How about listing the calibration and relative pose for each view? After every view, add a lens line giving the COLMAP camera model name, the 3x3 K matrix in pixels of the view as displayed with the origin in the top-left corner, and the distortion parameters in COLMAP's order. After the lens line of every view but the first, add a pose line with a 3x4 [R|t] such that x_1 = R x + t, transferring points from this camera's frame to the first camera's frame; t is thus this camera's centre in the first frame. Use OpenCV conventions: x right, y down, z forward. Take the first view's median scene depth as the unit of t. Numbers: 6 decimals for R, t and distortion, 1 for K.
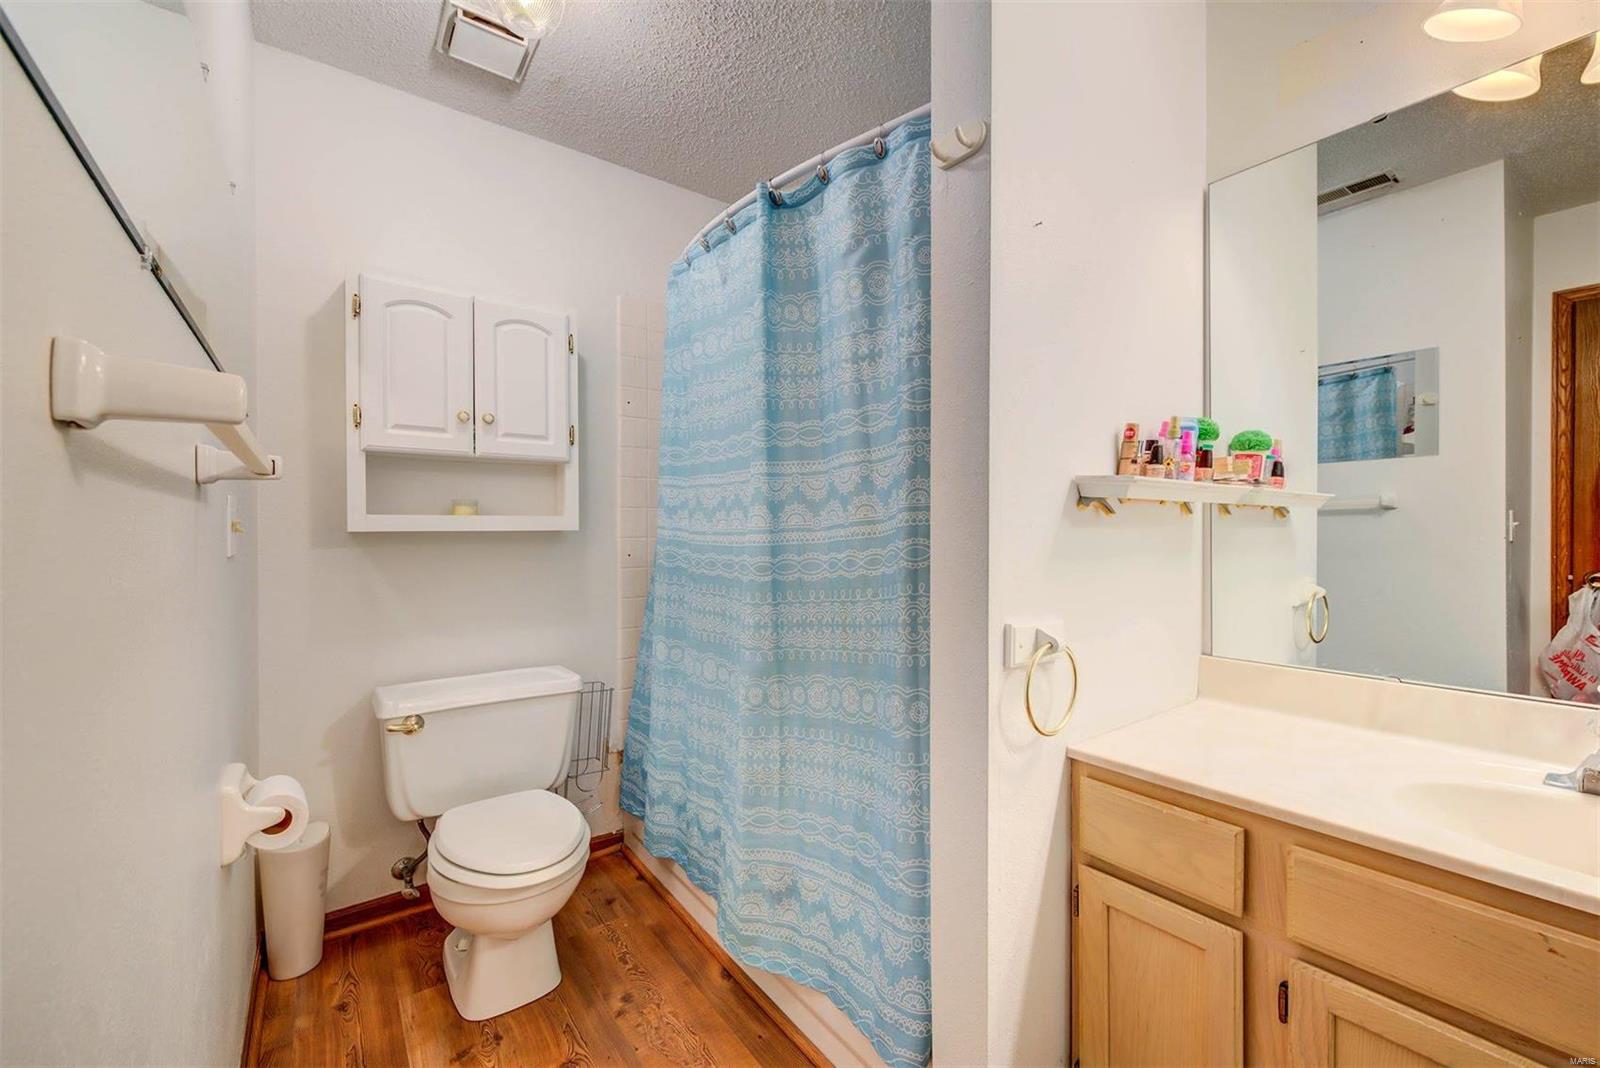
lens RADIAL K [[659.4, 0, 919.2], [0, 659.4, 533.1], [0, 0, 1]] dist [-0.000339, -0.000872]
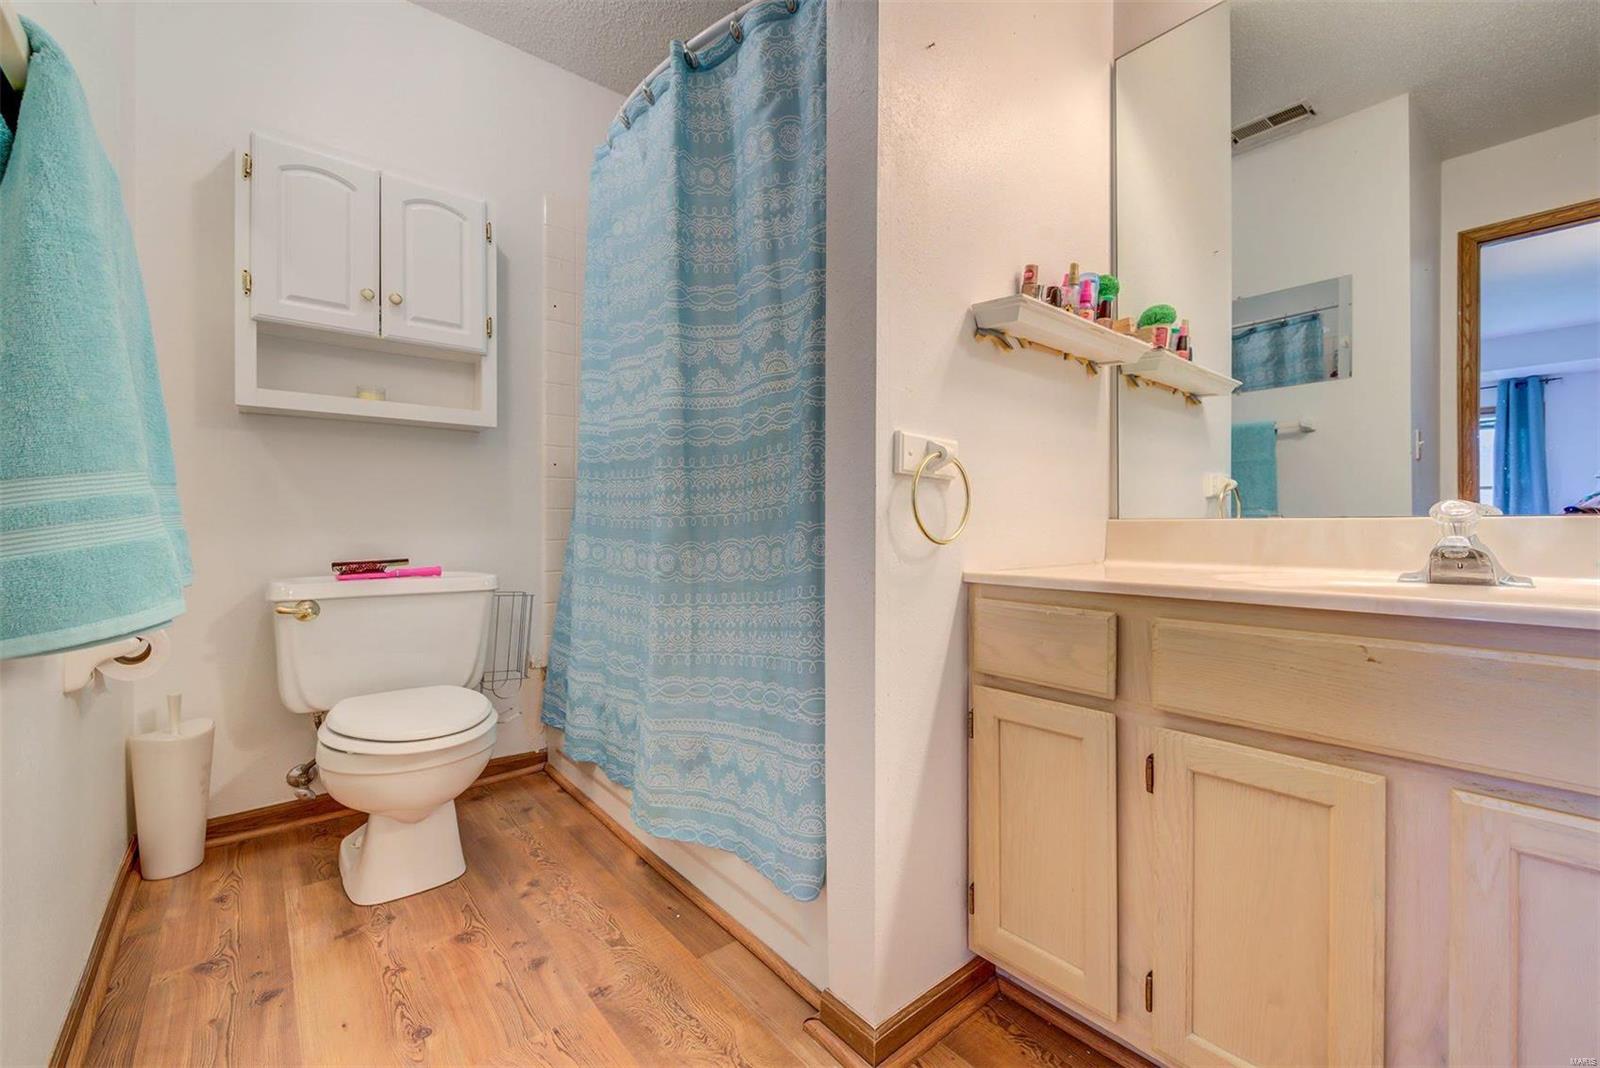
lens RADIAL K [[660.7, 0, 930.5], [0, 660.7, 524.8], [0, 0, 1]] dist [-0.001518, 0.000122]
pose [[0.998053, 0.004722, 0.062200, 0.083357], [-0.004441, 0.999979, -0.004647, 0.193337], [-0.062220, 0.004362, 0.998053, -0.011059]]
